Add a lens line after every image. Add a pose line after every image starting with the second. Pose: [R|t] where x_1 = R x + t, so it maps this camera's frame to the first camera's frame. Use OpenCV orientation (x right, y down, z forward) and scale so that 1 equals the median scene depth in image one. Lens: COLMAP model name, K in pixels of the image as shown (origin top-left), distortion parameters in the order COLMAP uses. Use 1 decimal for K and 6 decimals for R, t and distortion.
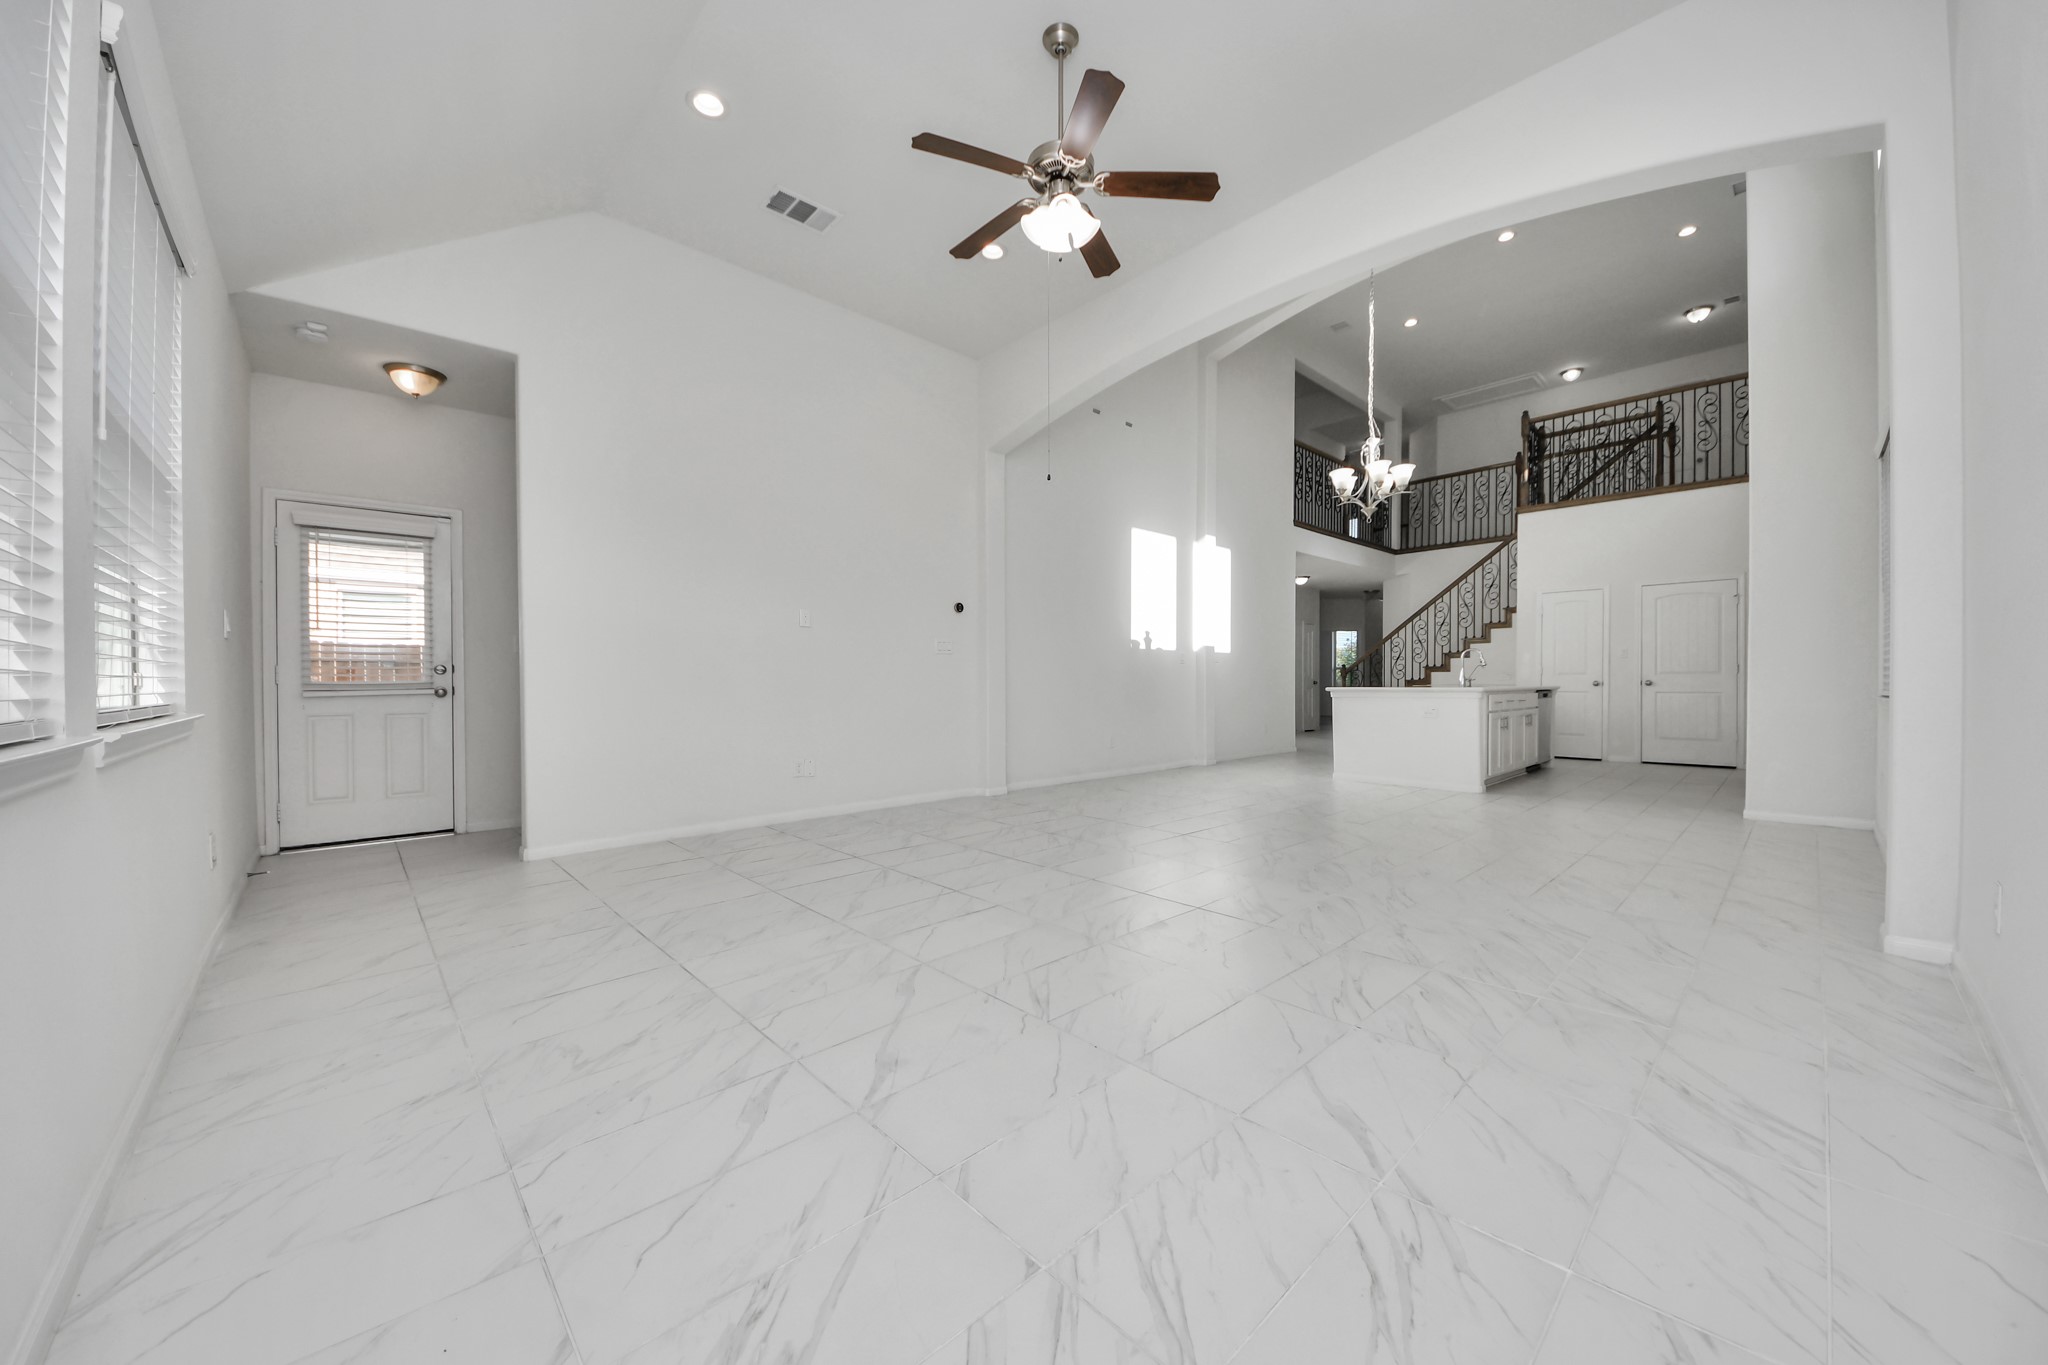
lens RADIAL K [[736.4, 0, 1025.0], [0, 736.4, 635.1], [0, 0, 1]] dist [0.018977, -0.016095]
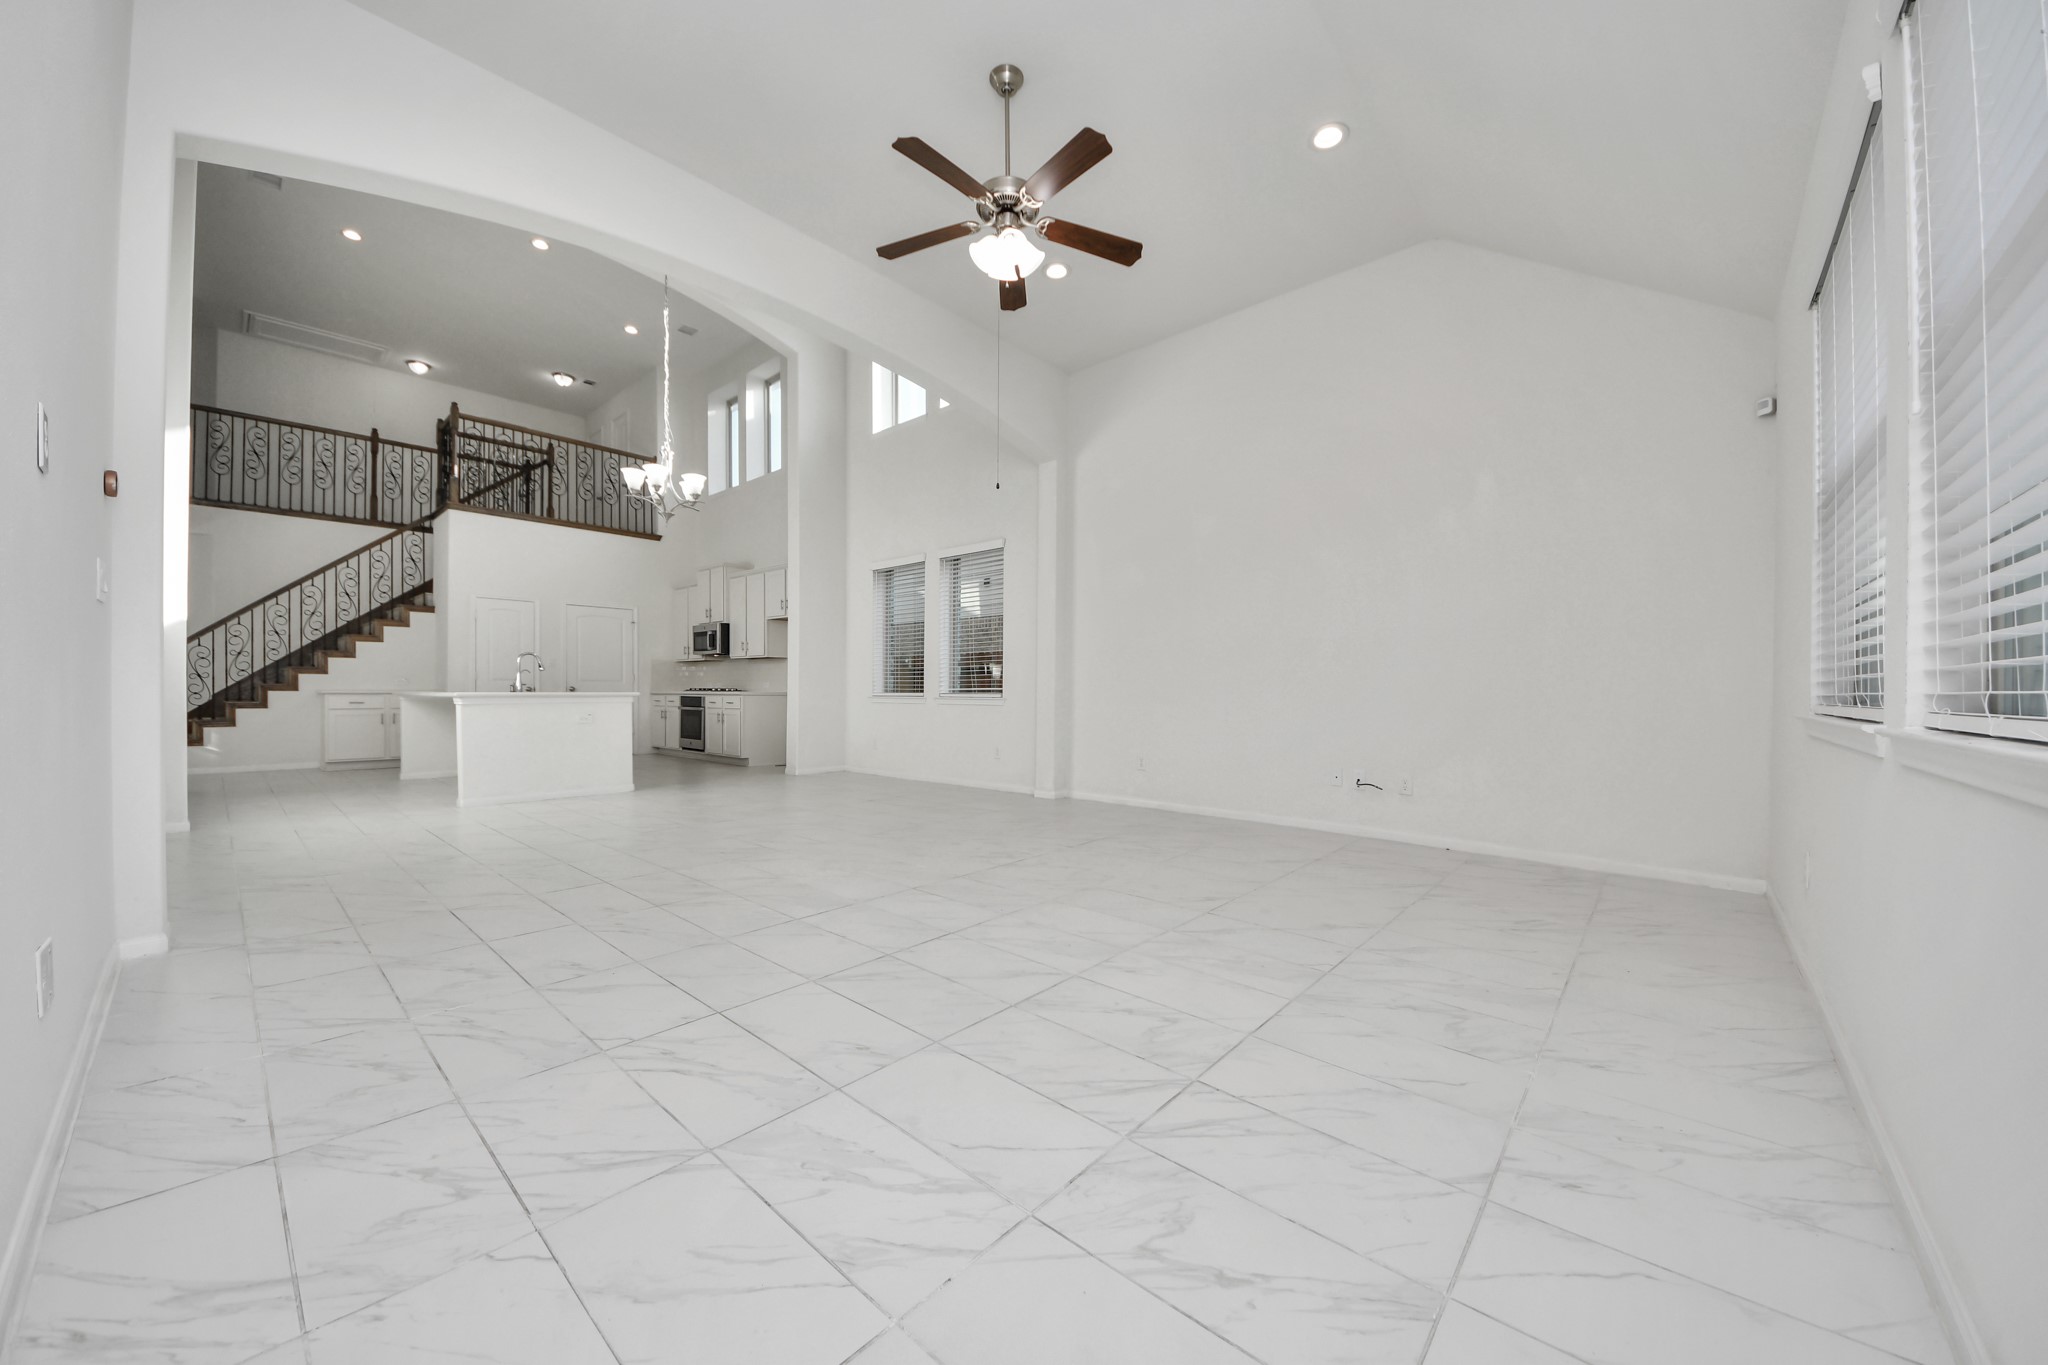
lens RADIAL K [[736.4, 0, 1025.0], [0, 736.4, 635.1], [0, 0, 1]] dist [0.018977, -0.016095]
pose [[-0.105077, 0.073279, 0.991761, -0.337991], [-0.063801, 0.994730, -0.080258, 0.025807], [-0.992415, -0.071709, -0.099848, 0.361796]]
